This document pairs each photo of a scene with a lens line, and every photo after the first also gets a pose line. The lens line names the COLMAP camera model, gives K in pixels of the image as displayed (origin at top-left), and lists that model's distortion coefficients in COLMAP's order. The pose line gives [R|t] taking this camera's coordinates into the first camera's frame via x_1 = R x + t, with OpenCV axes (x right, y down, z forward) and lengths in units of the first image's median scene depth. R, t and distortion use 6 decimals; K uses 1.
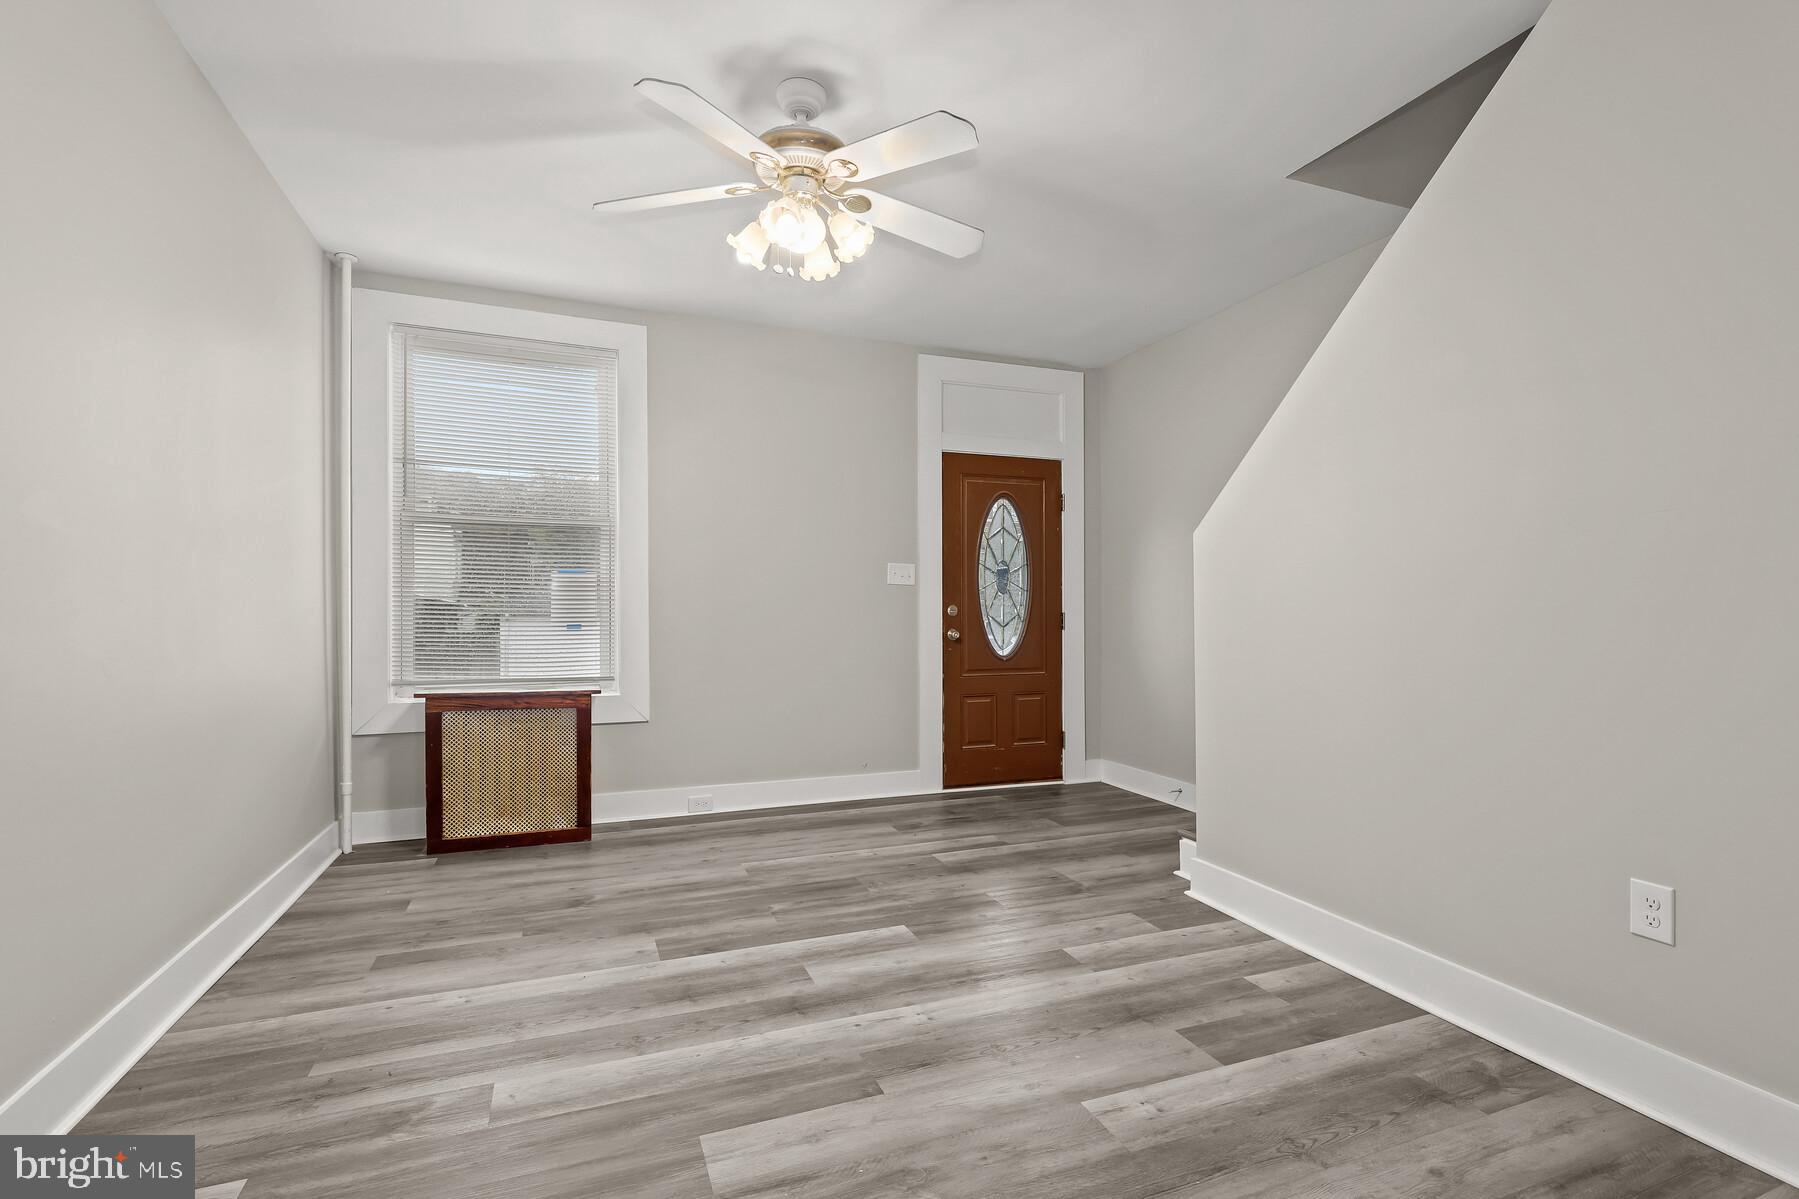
lens RADIAL K [[833.5, 0, 891.1], [0, 833.5, 603.7], [0, 0, 1]] dist [0.005632, -0.000507]
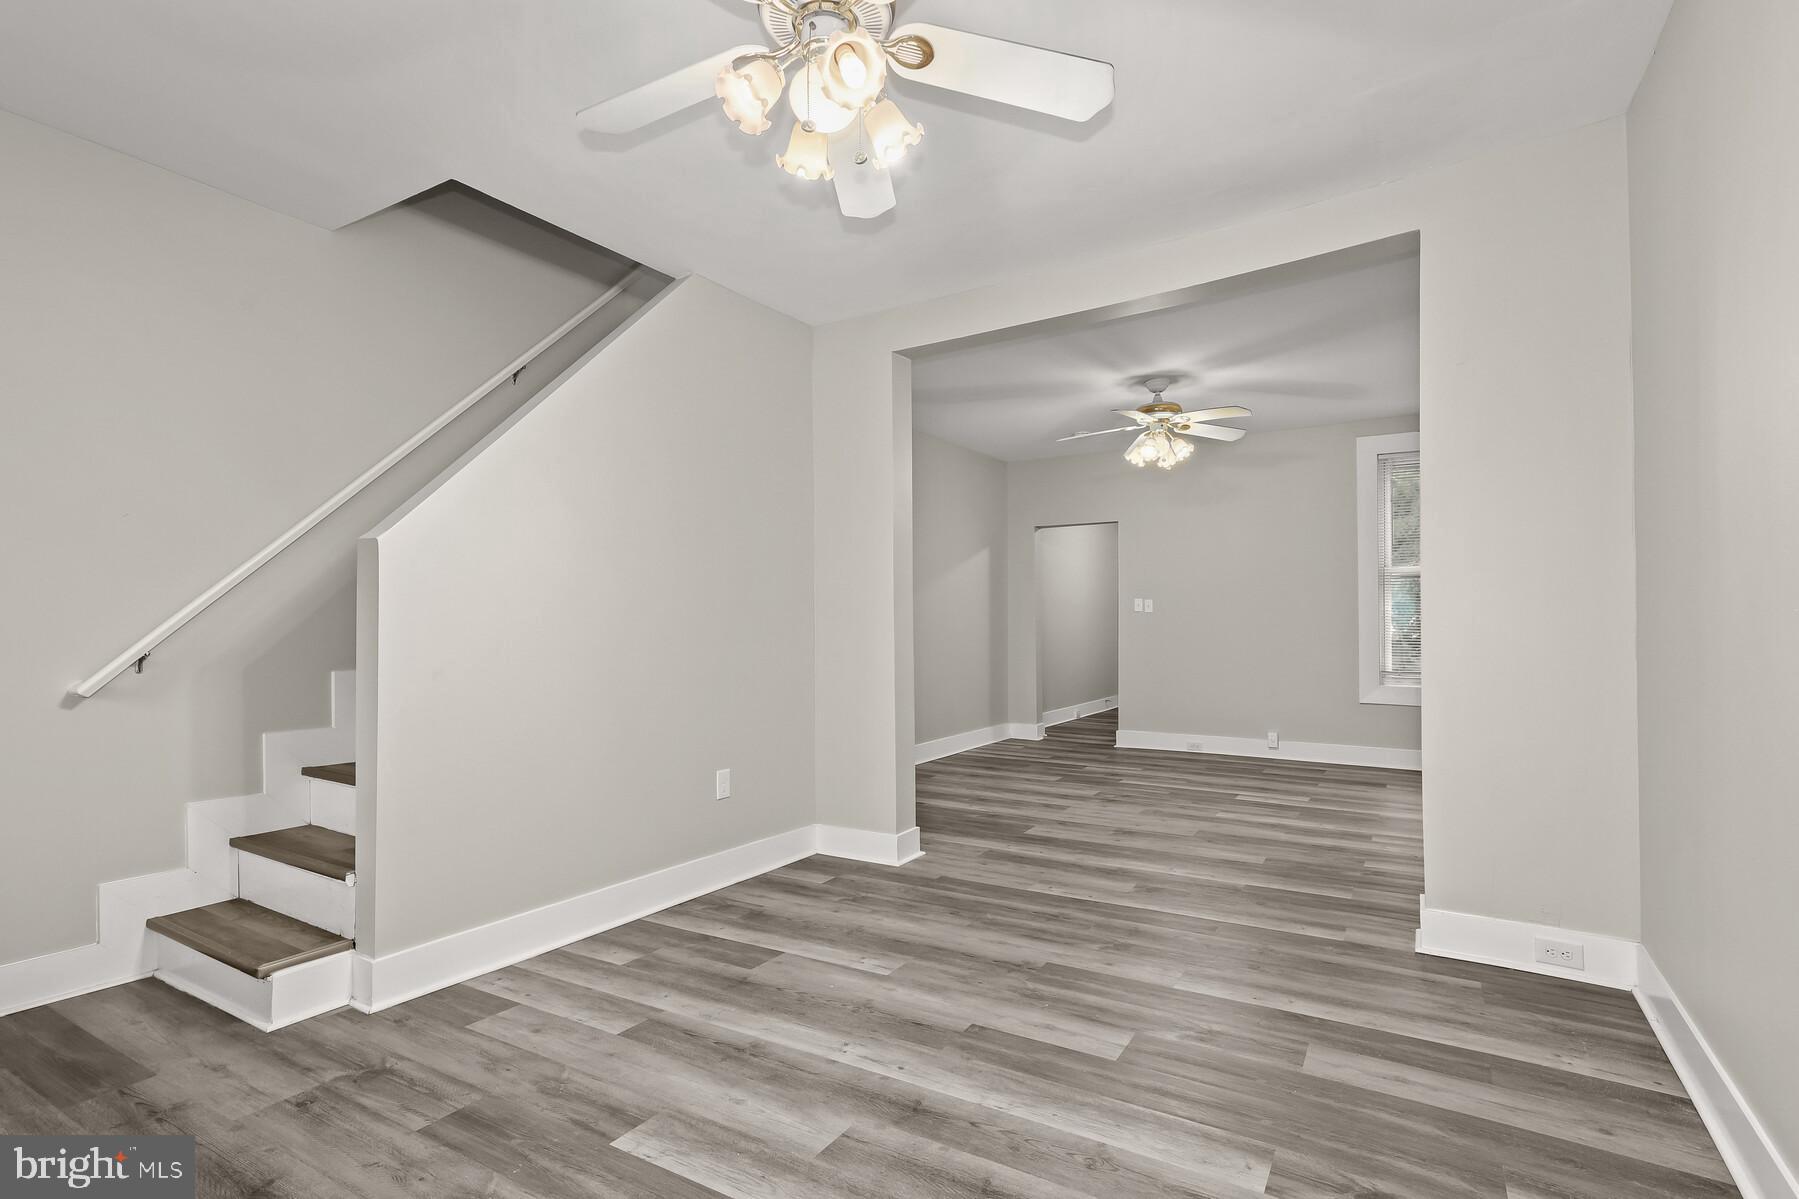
lens RADIAL K [[880.0, 0, 900.3], [0, 880.0, 610.0], [0, 0, 1]] dist [-0.003626, -0.000751]
pose [[-0.610073, 0.019022, 0.792117, -0.840673], [0.002690, 0.999756, -0.021936, -0.001308], [-0.792341, -0.011251, -0.609975, 1.602025]]
